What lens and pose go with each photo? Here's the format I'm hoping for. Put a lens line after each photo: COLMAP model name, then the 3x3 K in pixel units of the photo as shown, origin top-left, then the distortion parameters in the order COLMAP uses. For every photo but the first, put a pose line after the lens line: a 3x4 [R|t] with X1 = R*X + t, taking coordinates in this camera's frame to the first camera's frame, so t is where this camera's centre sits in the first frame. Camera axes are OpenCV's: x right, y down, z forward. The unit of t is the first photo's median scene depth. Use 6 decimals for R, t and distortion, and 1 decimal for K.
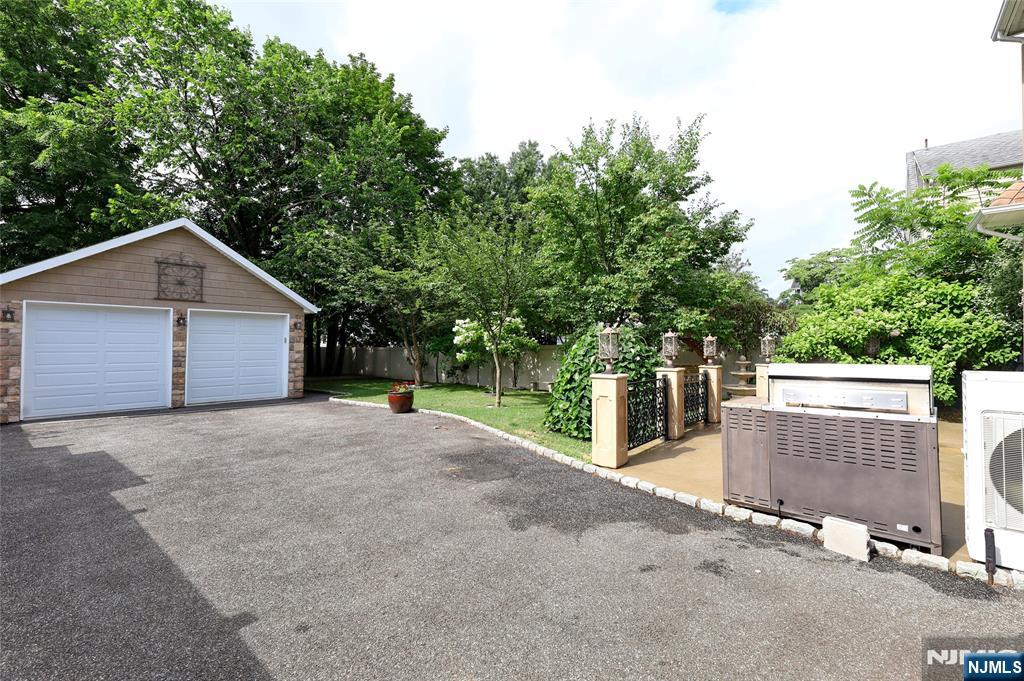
lens RADIAL K [[417.8, 0, 524.2], [0, 417.8, 353.1], [0, 0, 1]] dist [0.001204, -0.001025]
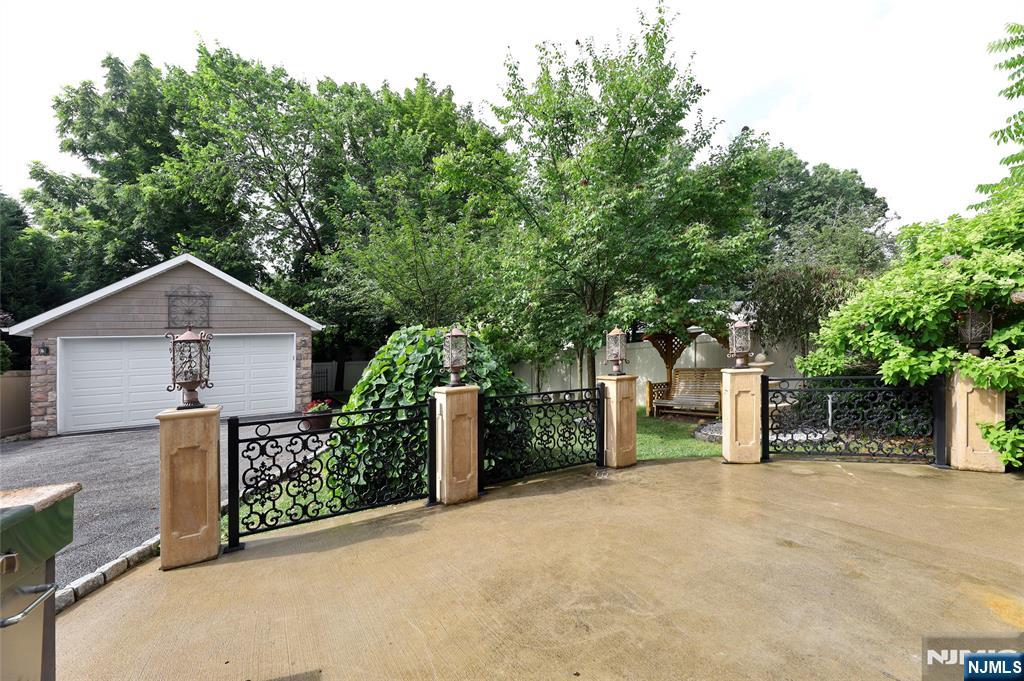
lens RADIAL K [[417.8, 0, 542.5], [0, 417.8, 346.6], [0, 0, 1]] dist [0.001204, -0.001025]
pose [[0.932743, -0.050935, -0.356926, 0.455925], [0.043761, 0.998645, -0.028152, -0.000849], [0.357877, 0.010639, 0.933708, 0.295517]]
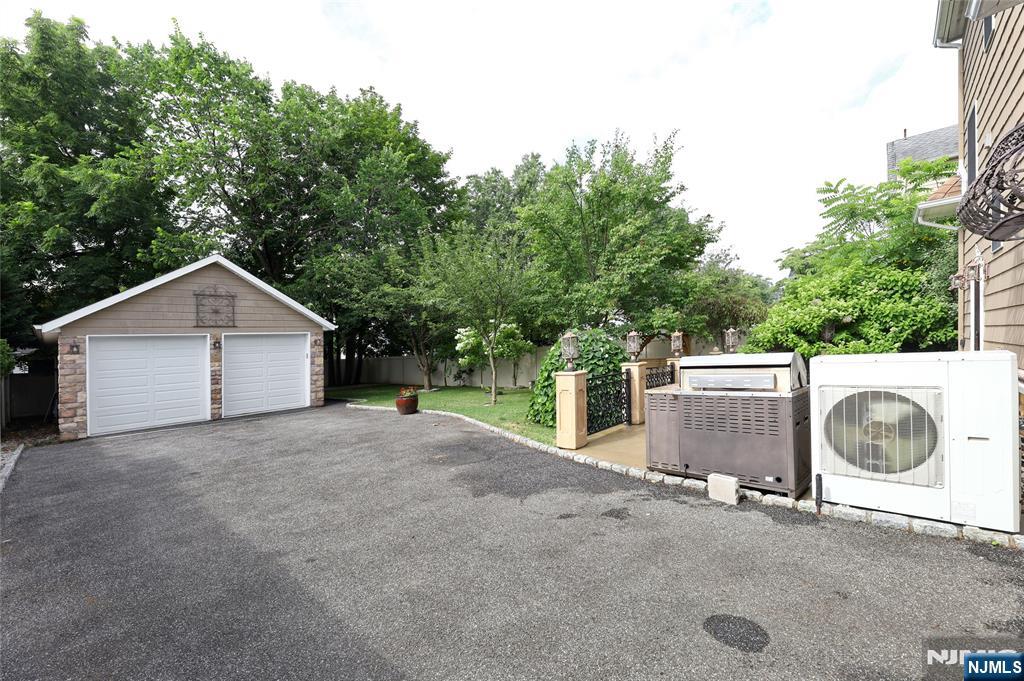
lens RADIAL K [[417.8, 0, 540.6], [0, 417.8, 337.0], [0, 0, 1]] dist [0.001204, -0.001025]
pose [[0.998178, -0.055982, -0.022528, 0.083429], [0.055131, 0.997802, -0.036757, -0.004998], [0.024537, 0.035448, 0.999070, -0.112054]]
